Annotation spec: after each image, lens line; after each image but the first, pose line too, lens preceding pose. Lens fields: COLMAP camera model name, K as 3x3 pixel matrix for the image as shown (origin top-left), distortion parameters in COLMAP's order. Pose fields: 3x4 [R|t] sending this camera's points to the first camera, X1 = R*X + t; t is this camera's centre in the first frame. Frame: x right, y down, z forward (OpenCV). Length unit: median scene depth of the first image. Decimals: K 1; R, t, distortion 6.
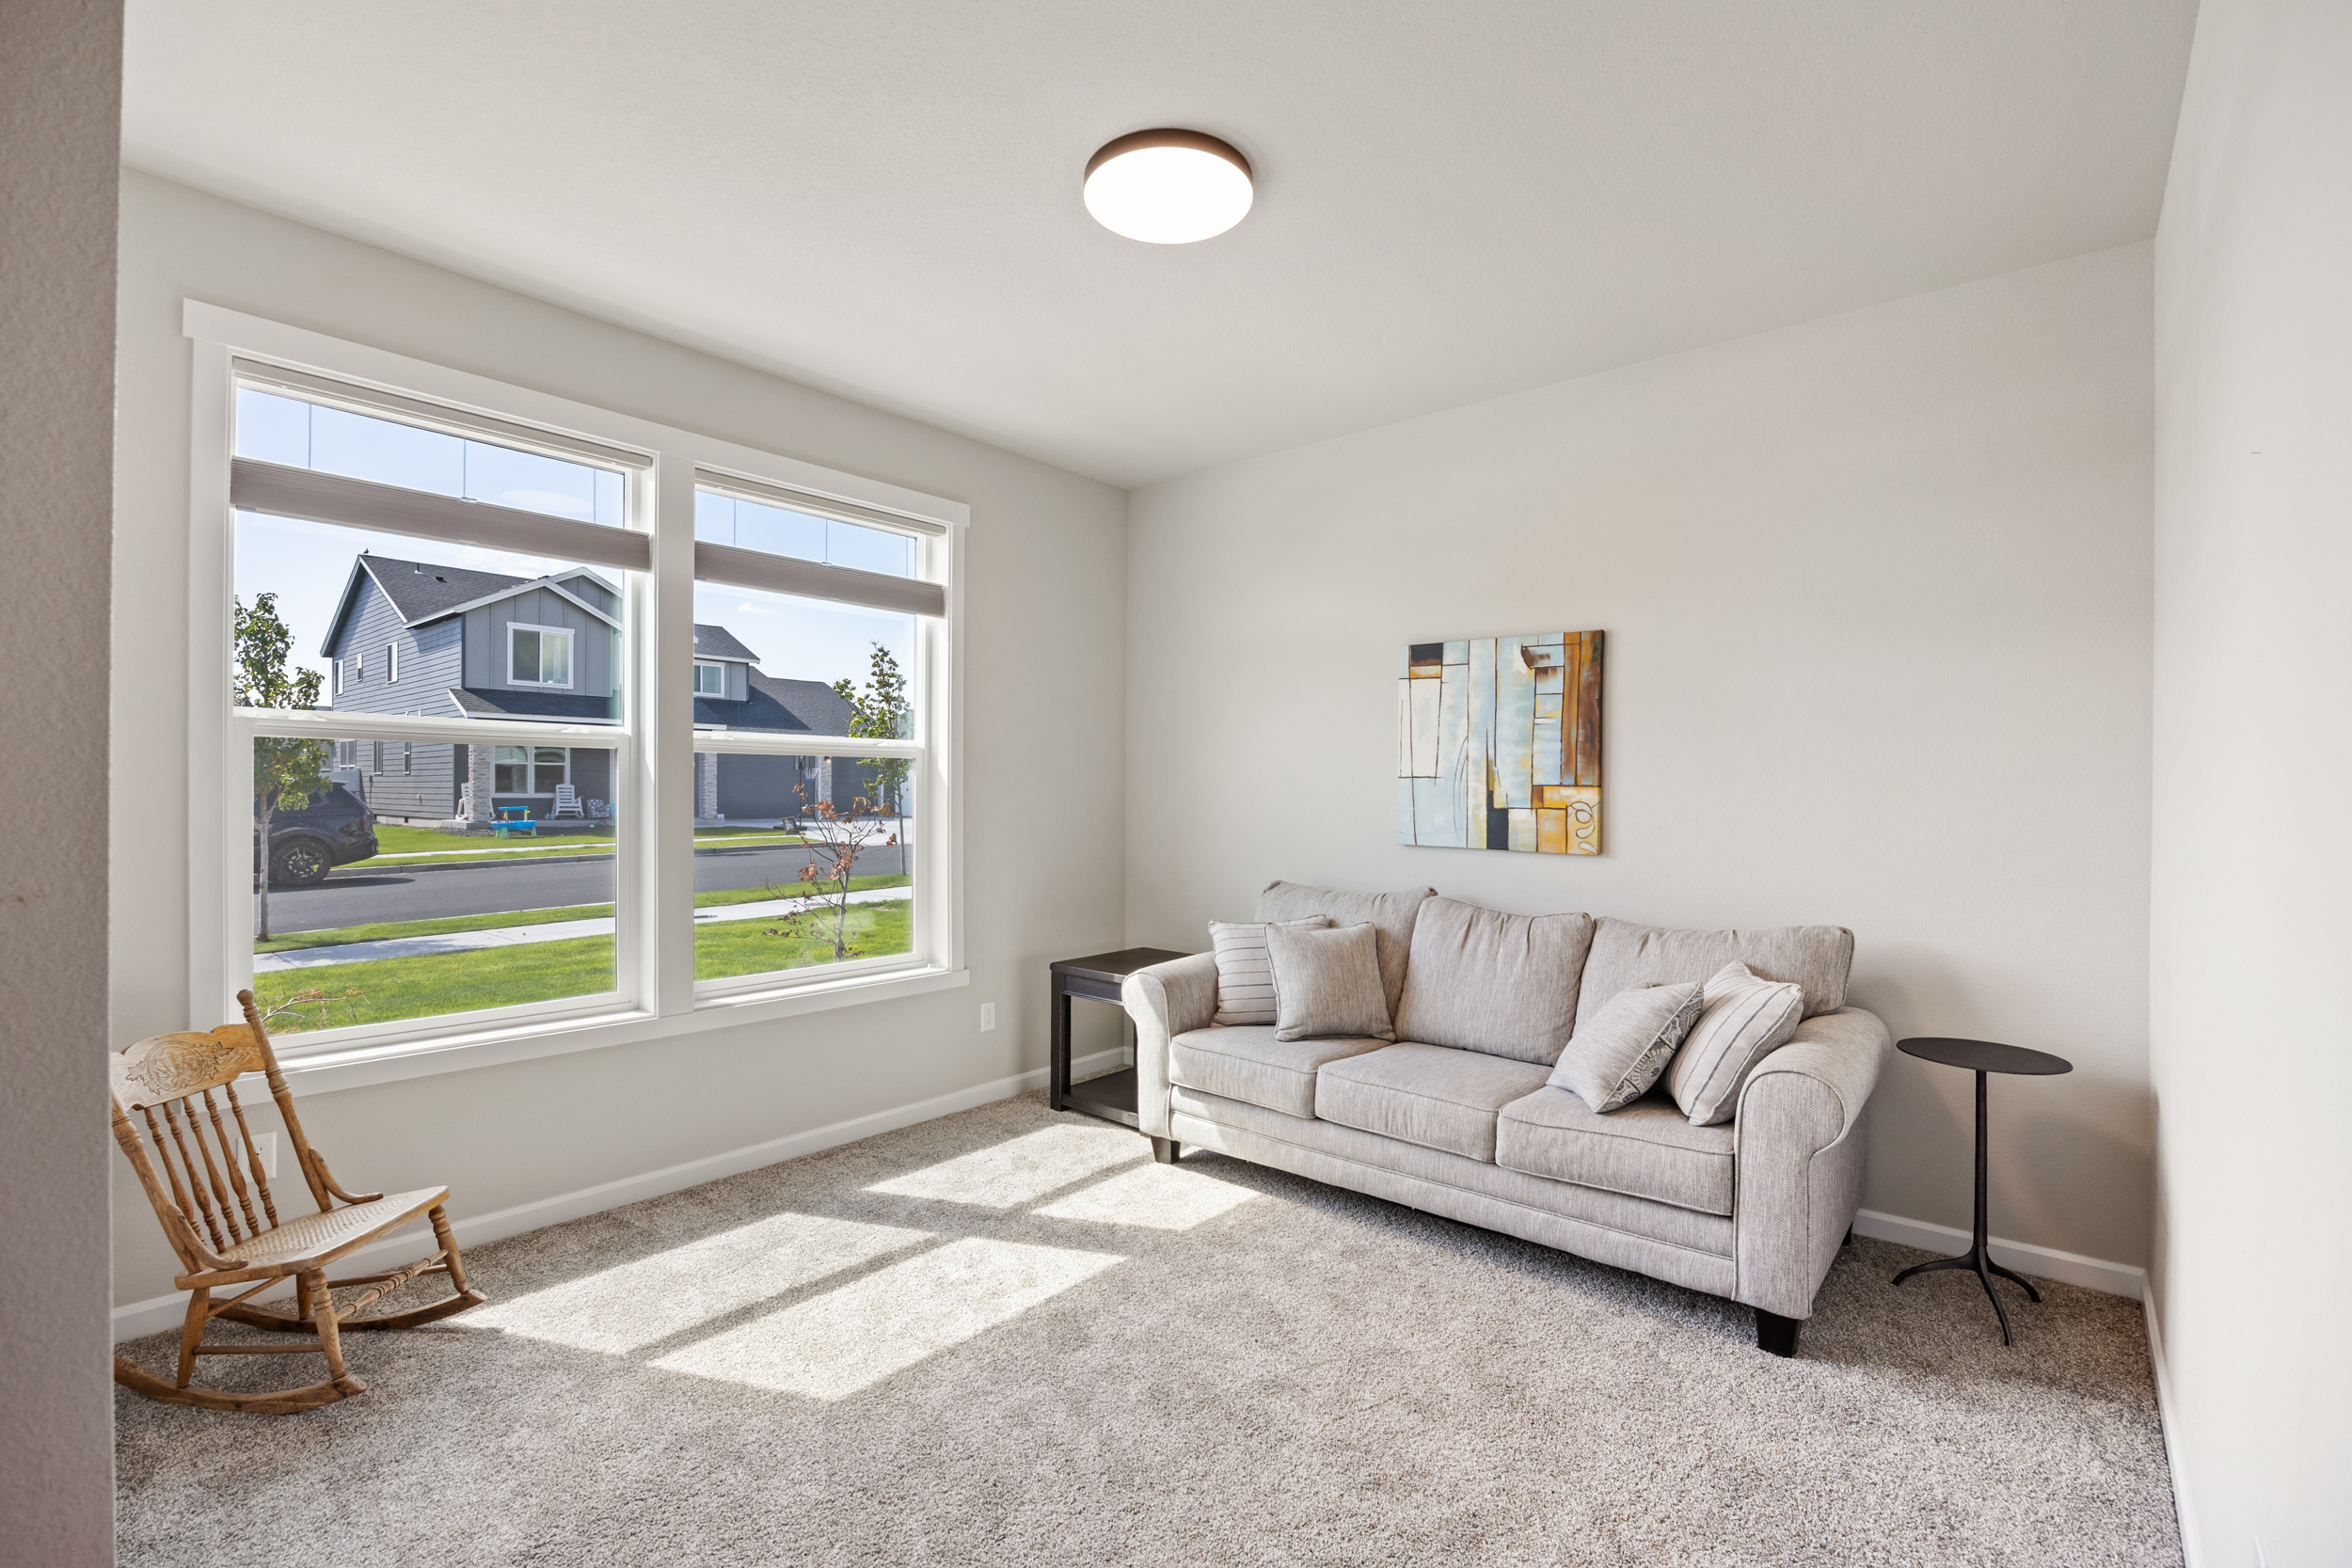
lens RADIAL K [[1037.1, 0, 1171.5], [0, 1037.1, 797.7], [0, 0, 1]] dist [-0.014069, -0.000051]
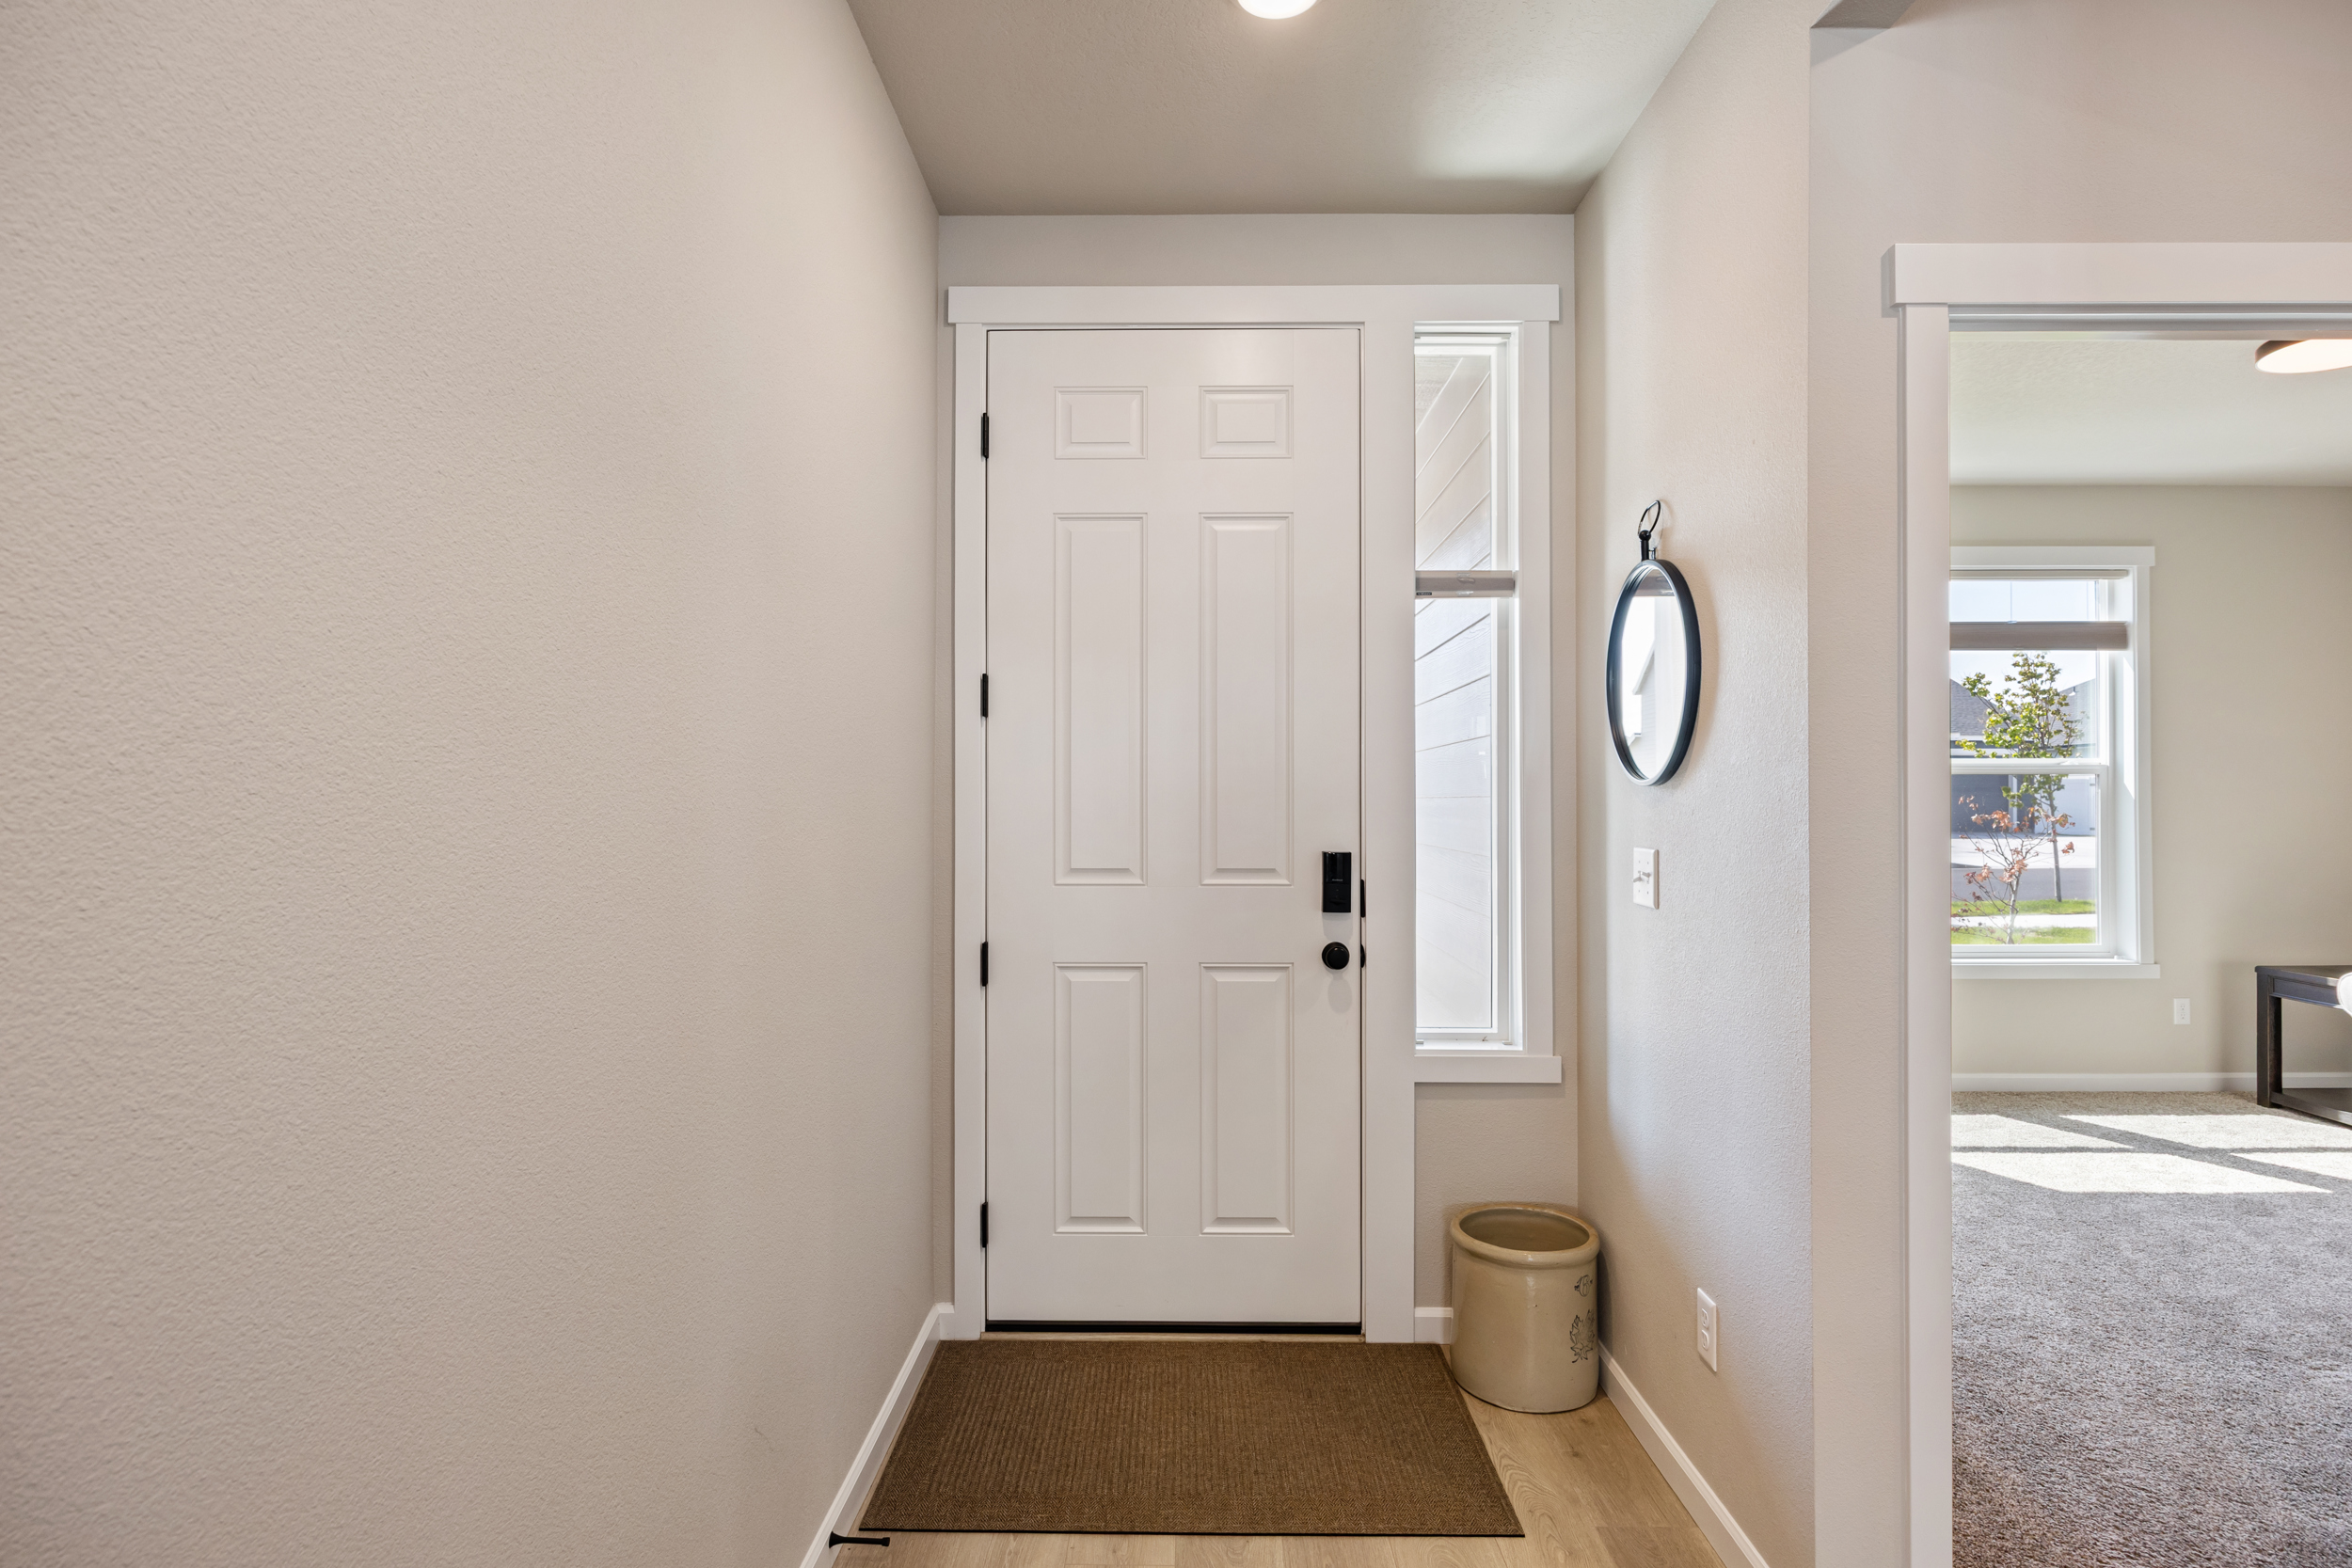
lens RADIAL K [[1200.8, 0, 1188.7], [0, 1200.8, 791.5], [0, 0, 1]] dist [-0.010803, -0.000953]
pose [[0.641687, -0.012057, -0.766872, 0.117879], [0.000920, 0.999888, -0.014950, -0.000676], [0.766966, 0.008888, 0.641626, -0.617555]]
